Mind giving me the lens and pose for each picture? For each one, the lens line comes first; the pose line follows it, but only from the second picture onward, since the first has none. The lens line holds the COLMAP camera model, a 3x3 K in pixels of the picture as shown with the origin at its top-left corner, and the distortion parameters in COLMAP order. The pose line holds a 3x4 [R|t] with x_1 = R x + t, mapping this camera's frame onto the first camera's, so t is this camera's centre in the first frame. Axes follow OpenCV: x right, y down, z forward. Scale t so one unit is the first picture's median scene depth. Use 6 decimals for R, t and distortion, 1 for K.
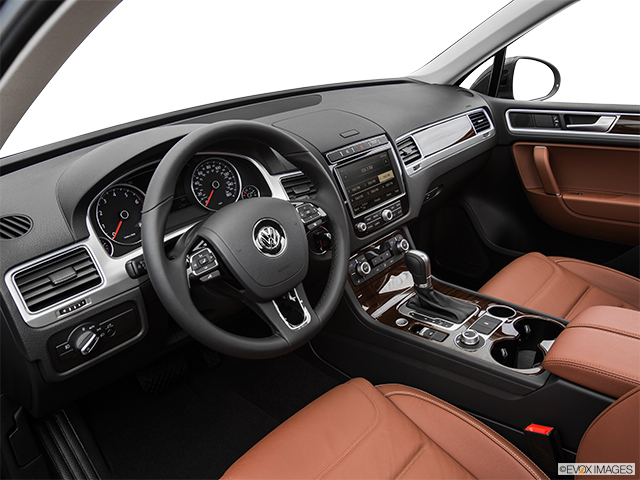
lens RADIAL K [[521.5, 0, 320.0], [0, 521.5, 240.0], [0, 0, 1]] dist [0.002611, -0.000100]
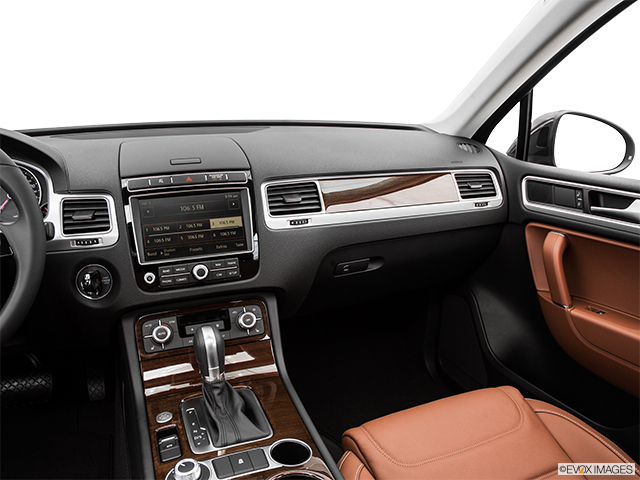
lens RADIAL K [[490.6, 0, 311.9], [0, 490.6, 241.9], [0, 0, 1]] dist [-0.102838, 0.009412]
pose [[0.893995, 0.176894, -0.411680, 0.527793], [-0.218956, 0.974072, -0.056932, -0.080978], [0.390935, 0.141037, 0.909548, 0.404218]]
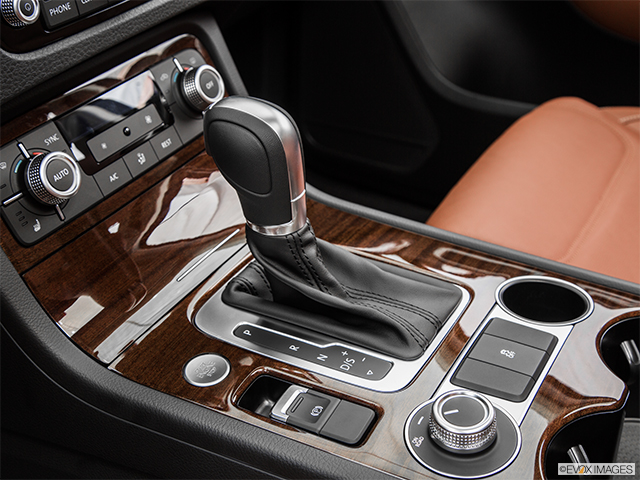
lens RADIAL K [[963.4, 0, 320.0], [0, 963.4, 240.0], [0, 0, 1]] dist [0.080743, -0.067173]
pose [[0.968766, -0.068069, 0.238453, 0.091313], [0.032432, 0.988108, 0.150305, 0.017030], [-0.245848, -0.137876, 0.959452, 0.476641]]
